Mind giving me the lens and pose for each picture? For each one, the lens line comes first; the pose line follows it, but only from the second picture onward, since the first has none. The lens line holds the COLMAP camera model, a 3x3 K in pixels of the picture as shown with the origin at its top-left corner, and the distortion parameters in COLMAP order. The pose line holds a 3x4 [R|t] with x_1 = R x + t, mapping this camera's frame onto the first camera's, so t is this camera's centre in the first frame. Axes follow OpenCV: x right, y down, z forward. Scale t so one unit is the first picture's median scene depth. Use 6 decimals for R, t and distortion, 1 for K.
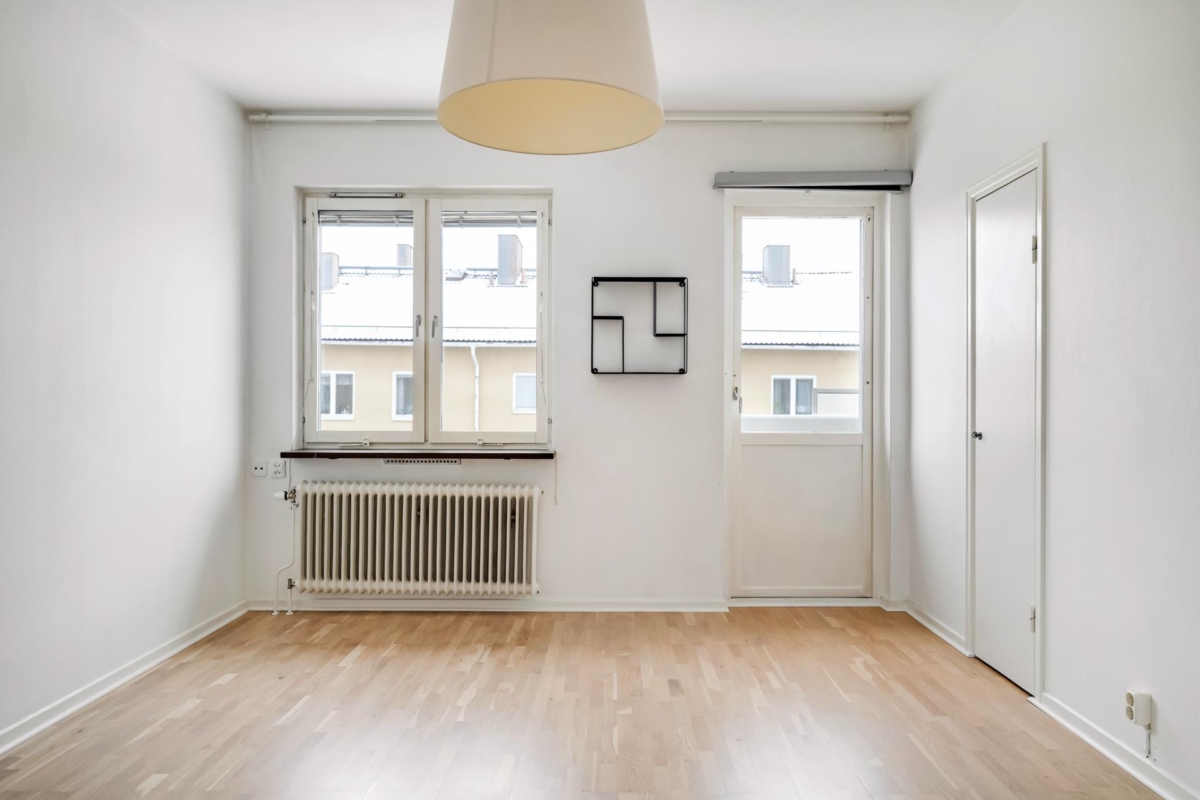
lens RADIAL K [[642.5, 0, 600.0], [0, 642.5, 400.0], [0, 0, 1]] dist [-0.001495, -0.000630]
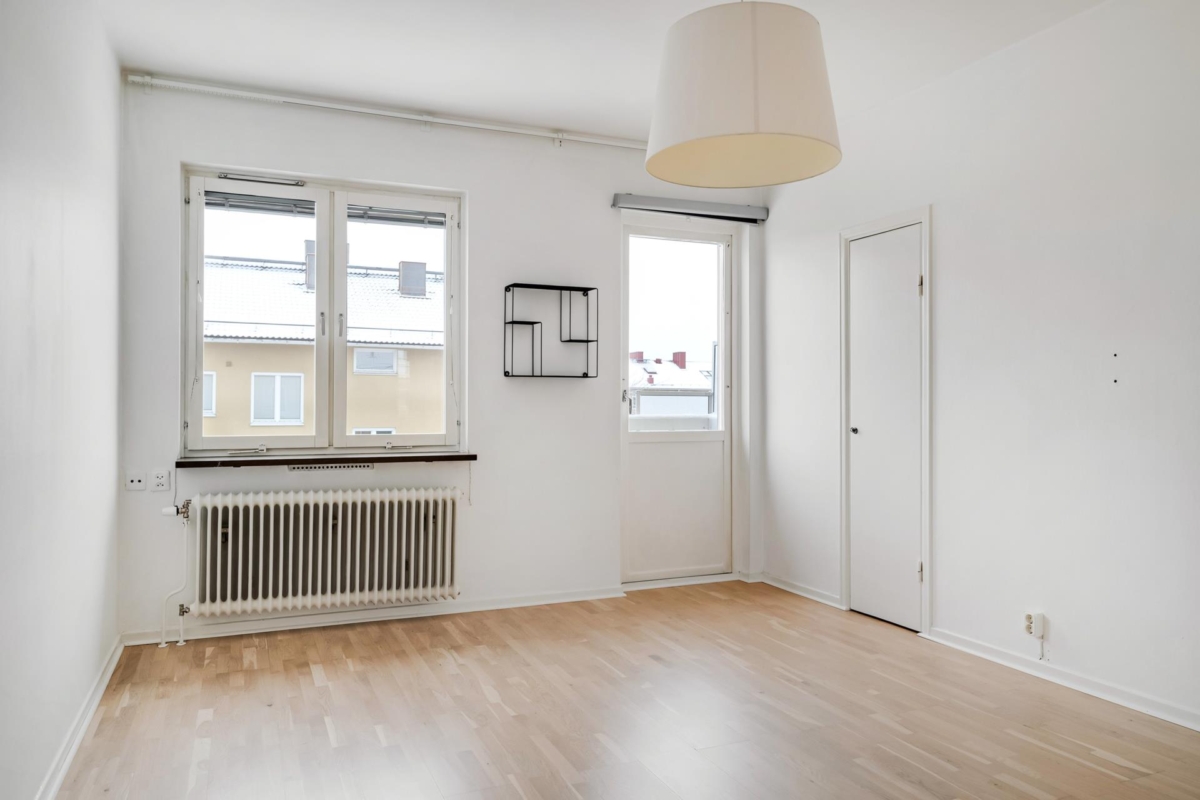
lens RADIAL K [[642.6, 0, 547.7], [0, 642.6, 396.8], [0, 0, 1]] dist [-0.000906, 0.000000]
pose [[0.951486, 0.001527, 0.307687, -0.262988], [0.000755, 0.999973, -0.007295, -0.000796], [-0.307690, 0.007174, 0.951460, 0.000739]]
